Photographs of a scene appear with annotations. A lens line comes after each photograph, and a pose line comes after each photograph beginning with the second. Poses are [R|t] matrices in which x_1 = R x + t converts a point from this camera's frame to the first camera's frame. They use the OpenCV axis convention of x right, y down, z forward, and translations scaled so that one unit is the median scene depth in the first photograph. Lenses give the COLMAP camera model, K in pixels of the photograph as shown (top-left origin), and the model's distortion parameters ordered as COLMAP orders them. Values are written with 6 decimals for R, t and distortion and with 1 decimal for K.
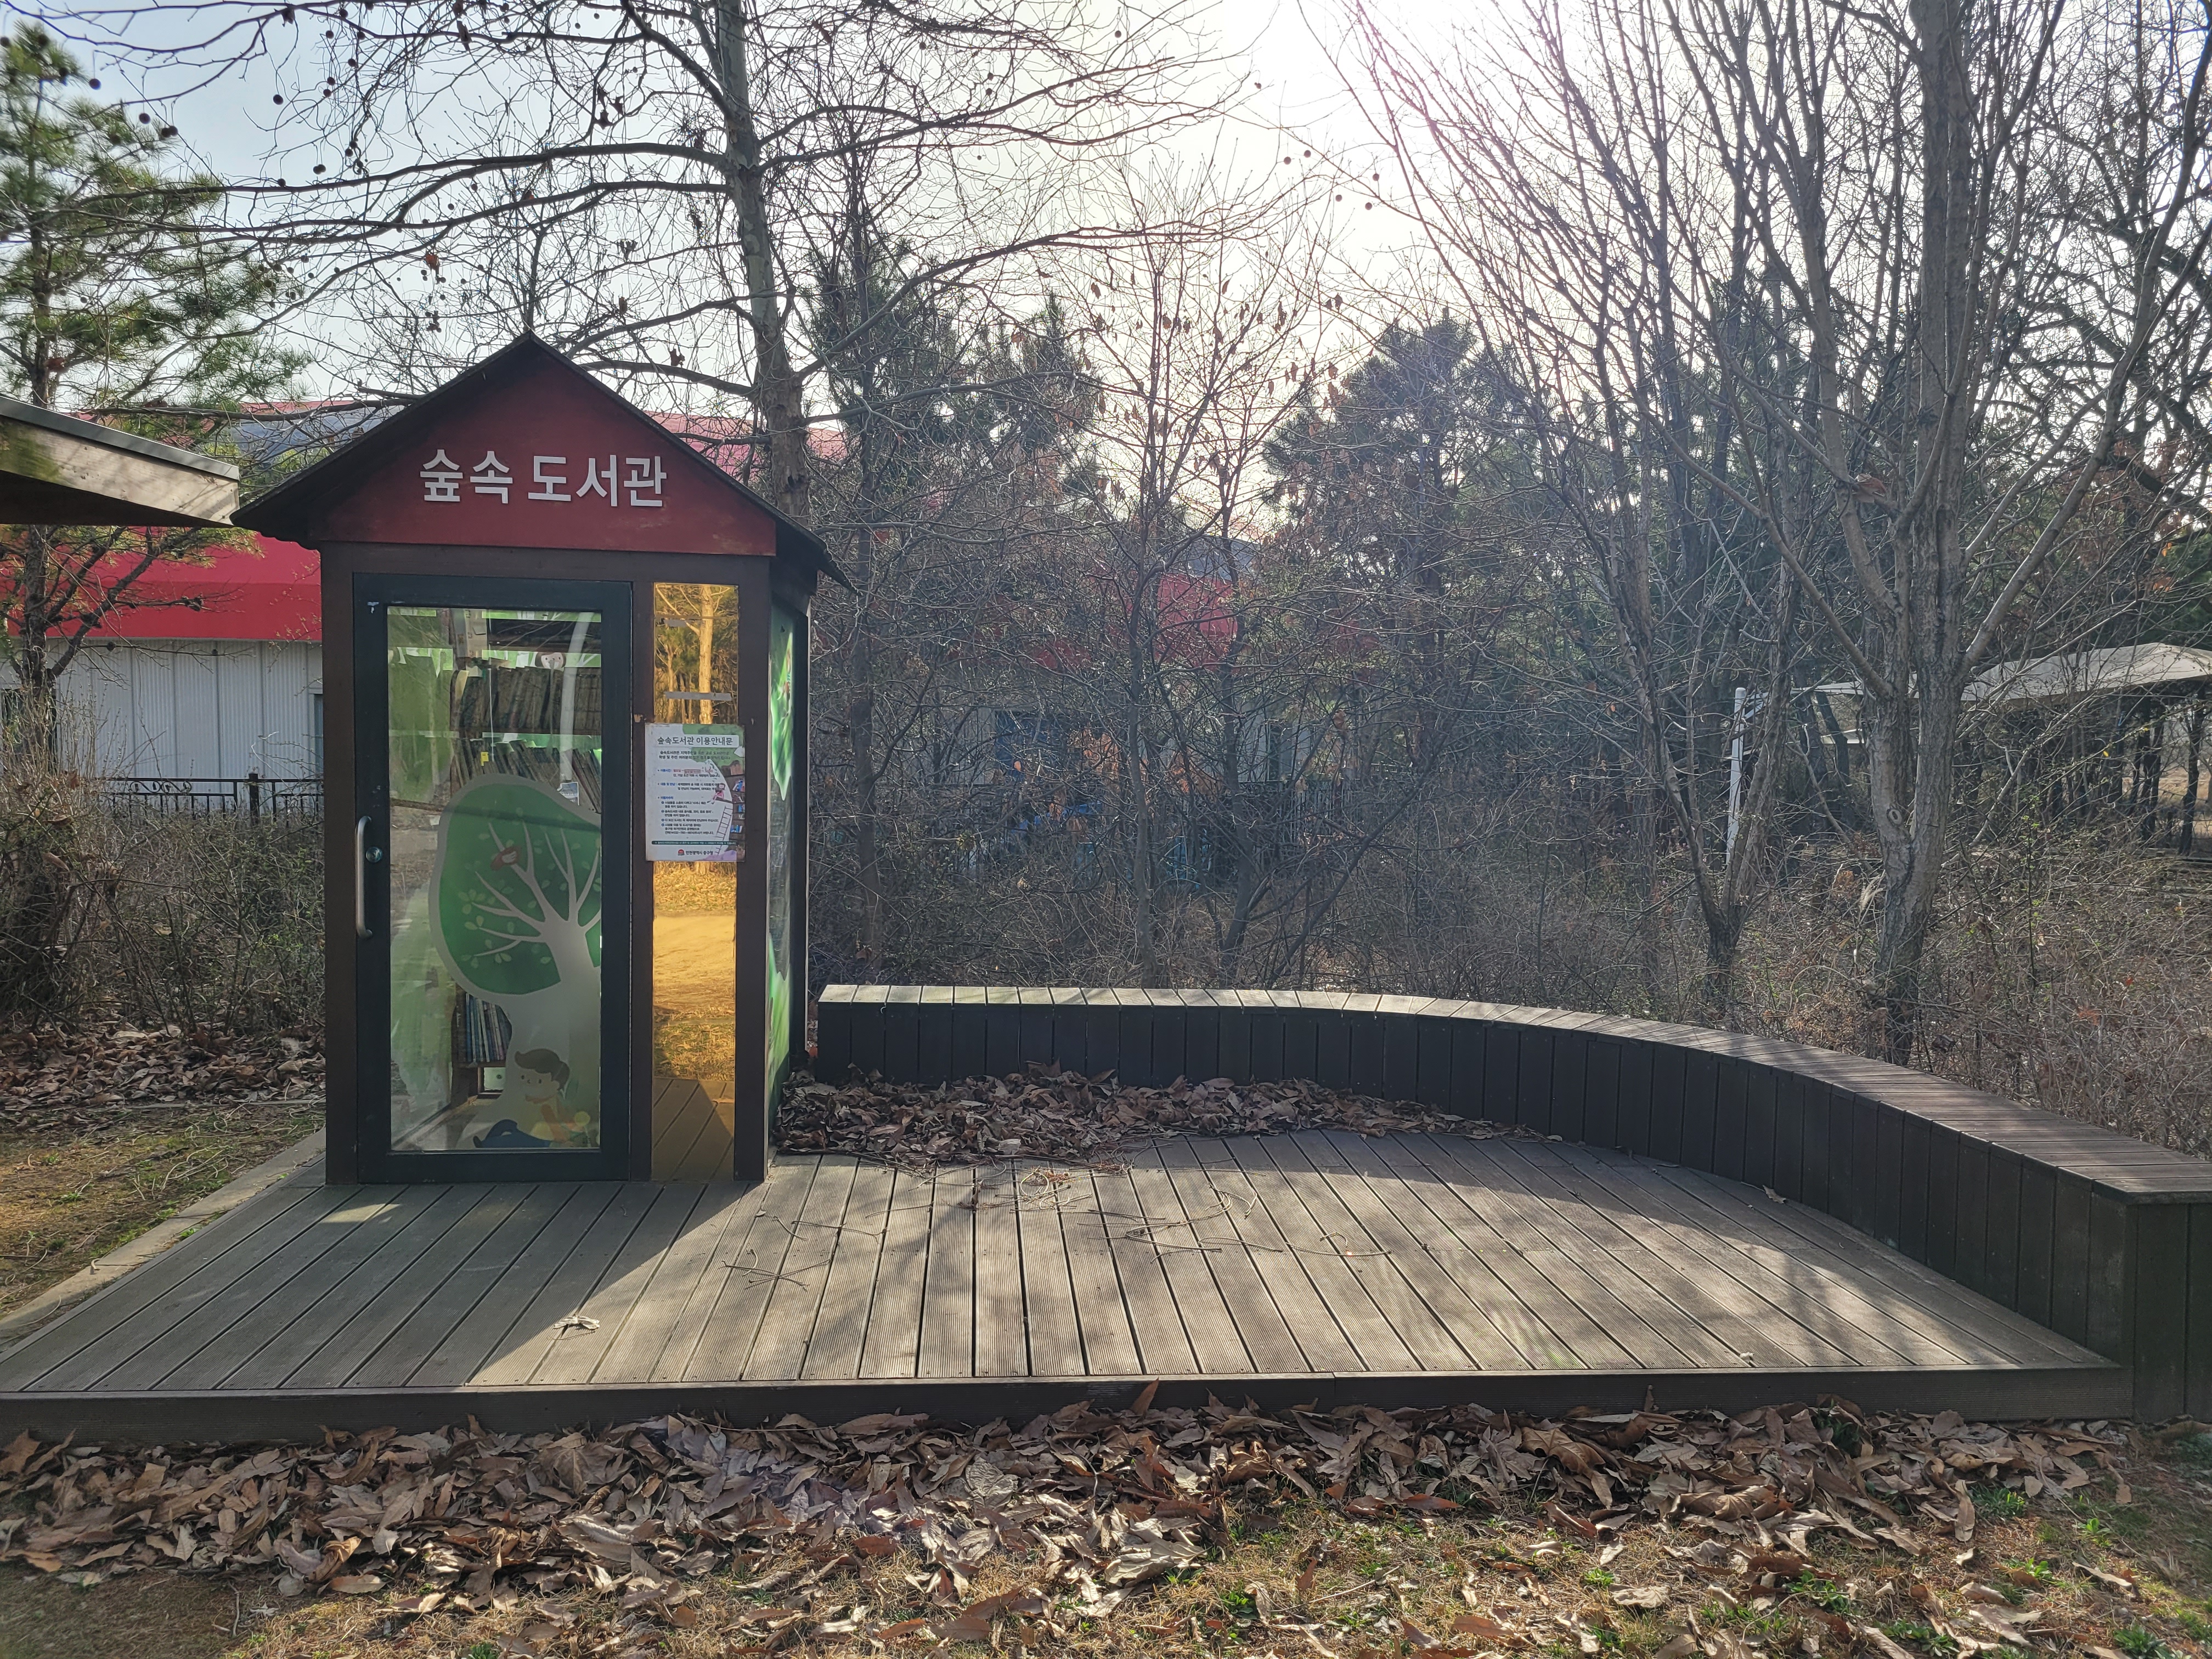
lens RADIAL K [[1643.8, 0, 1108.4], [0, 1643.8, 844.9], [0, 0, 1]] dist [0.026670, -0.010020]
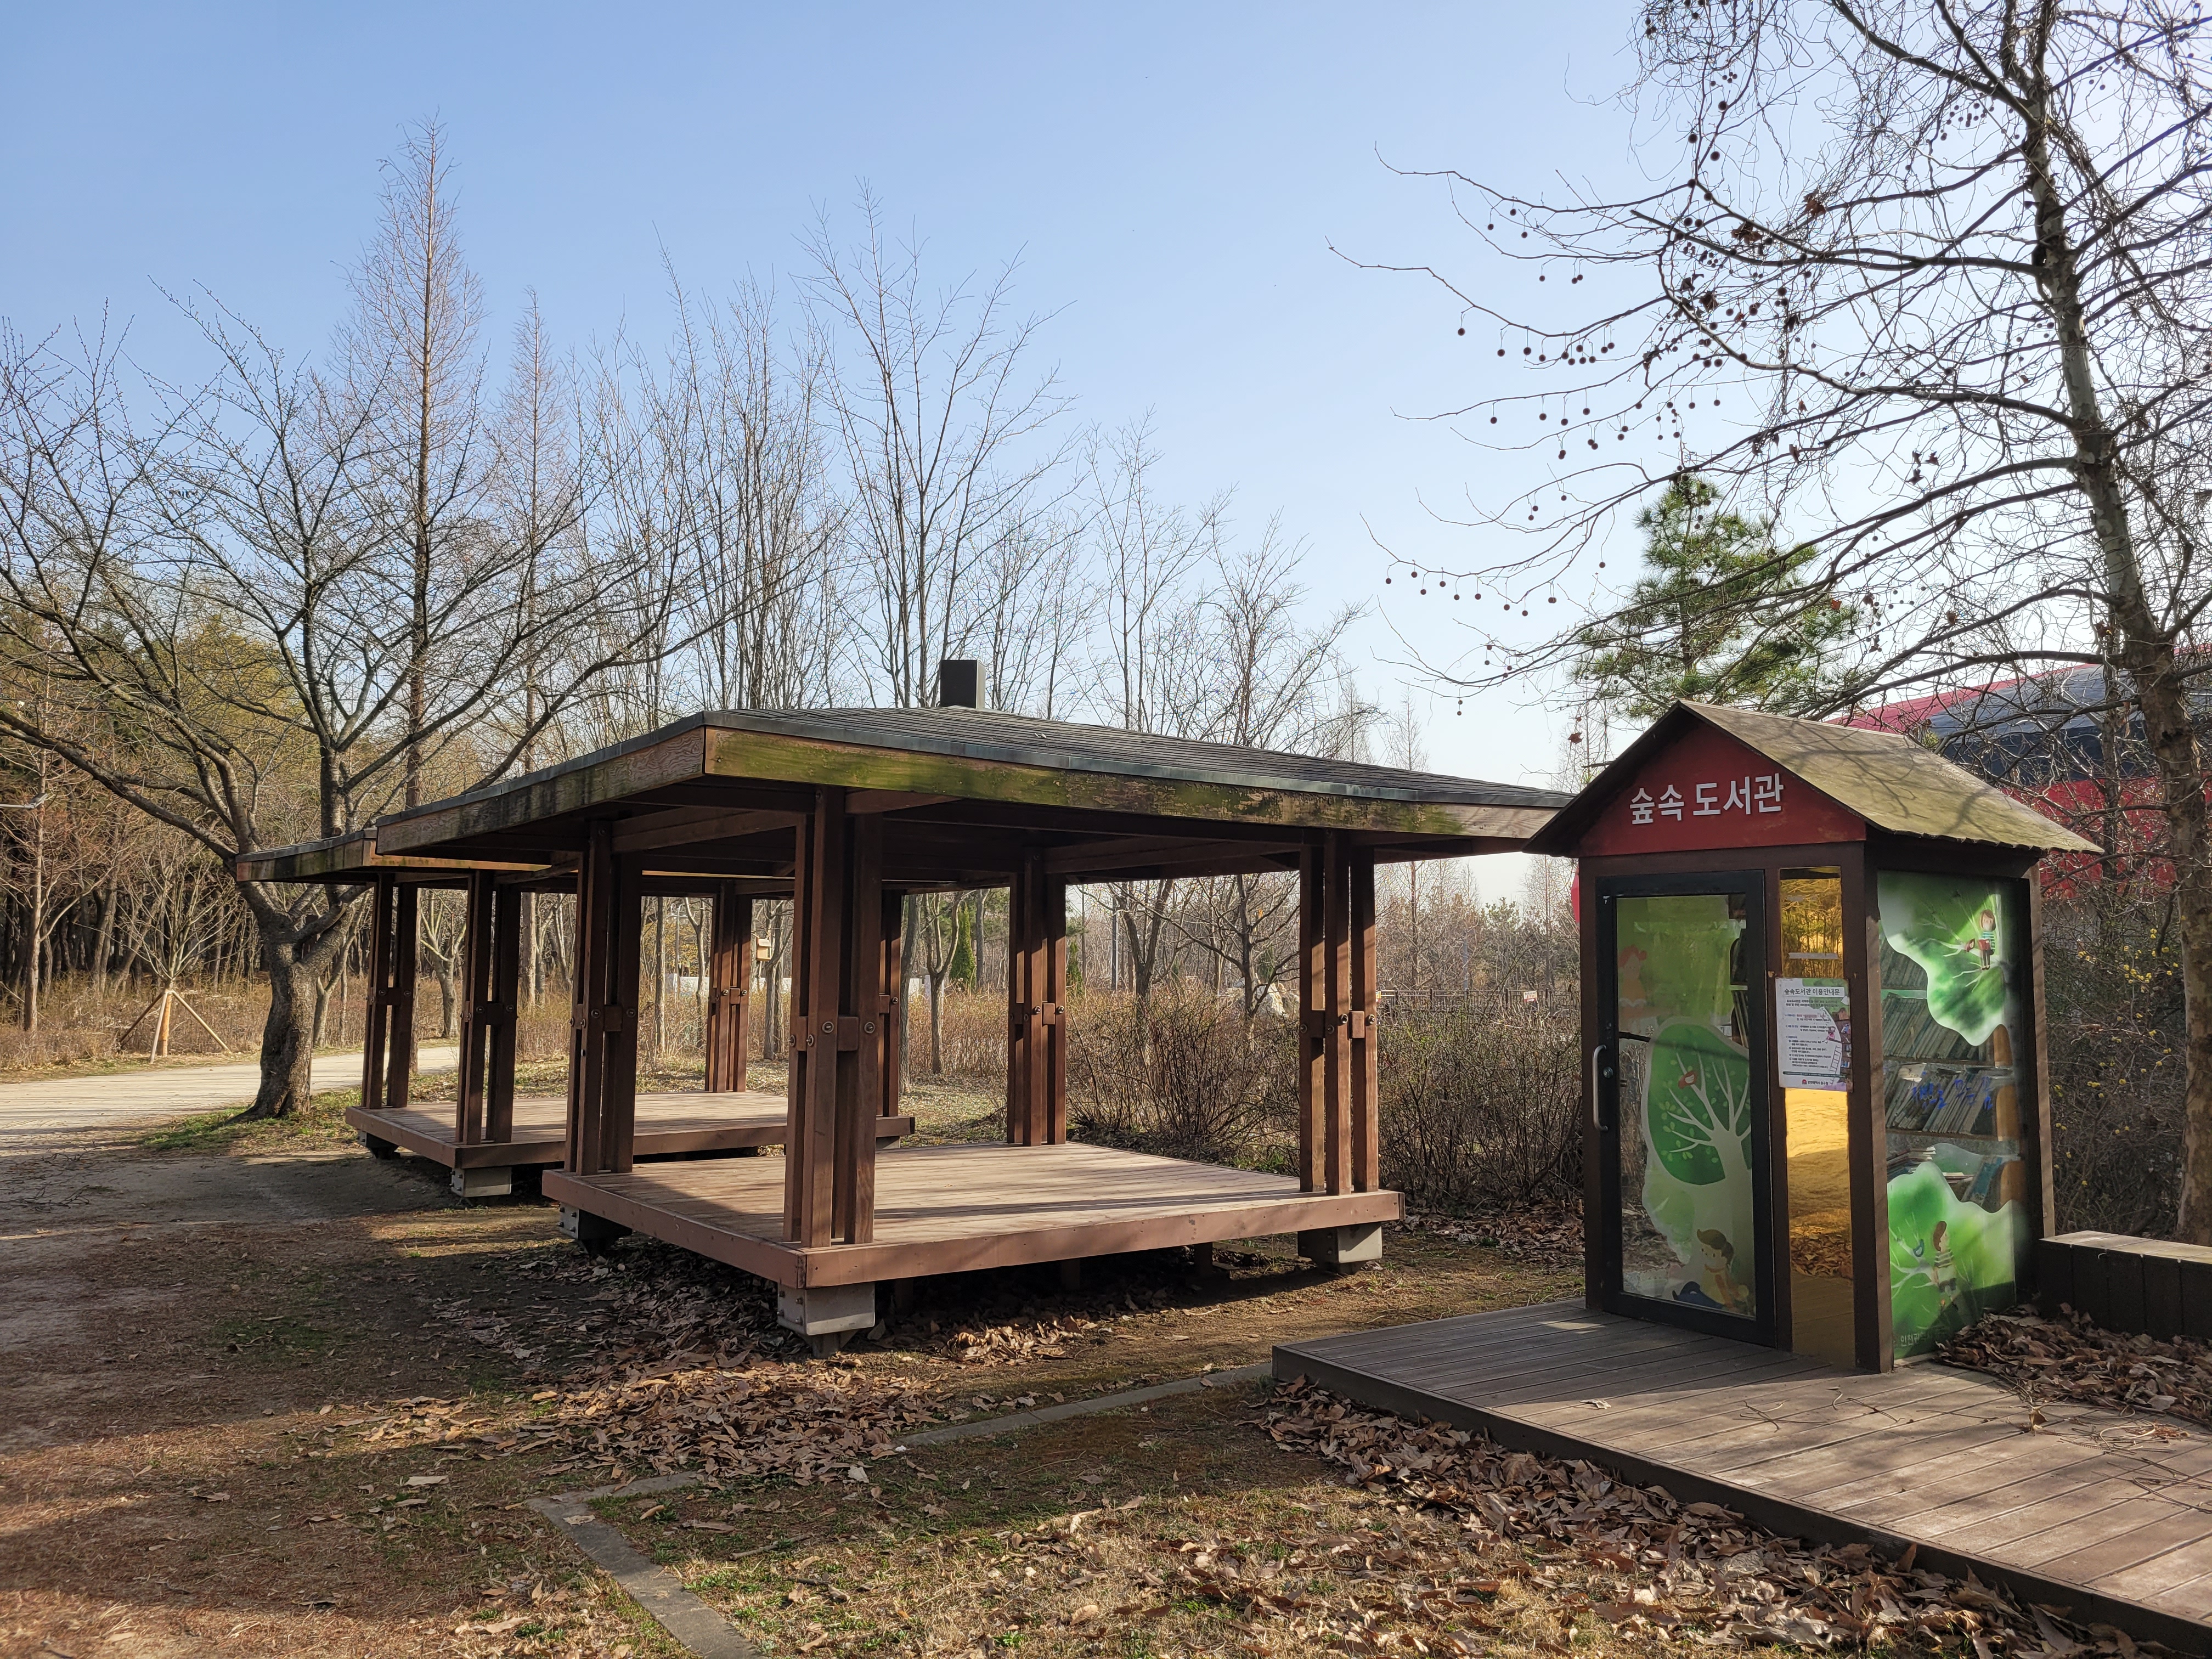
lens RADIAL K [[1643.8, 0, 1106.7], [0, 1643.8, 826.0], [0, 0, 1]] dist [0.026670, -0.010020]
pose [[0.497269, -0.090955, -0.862815, 0.587034], [-0.052876, 0.989464, -0.134780, 0.009709], [0.865984, 0.112644, 0.487221, -0.090334]]
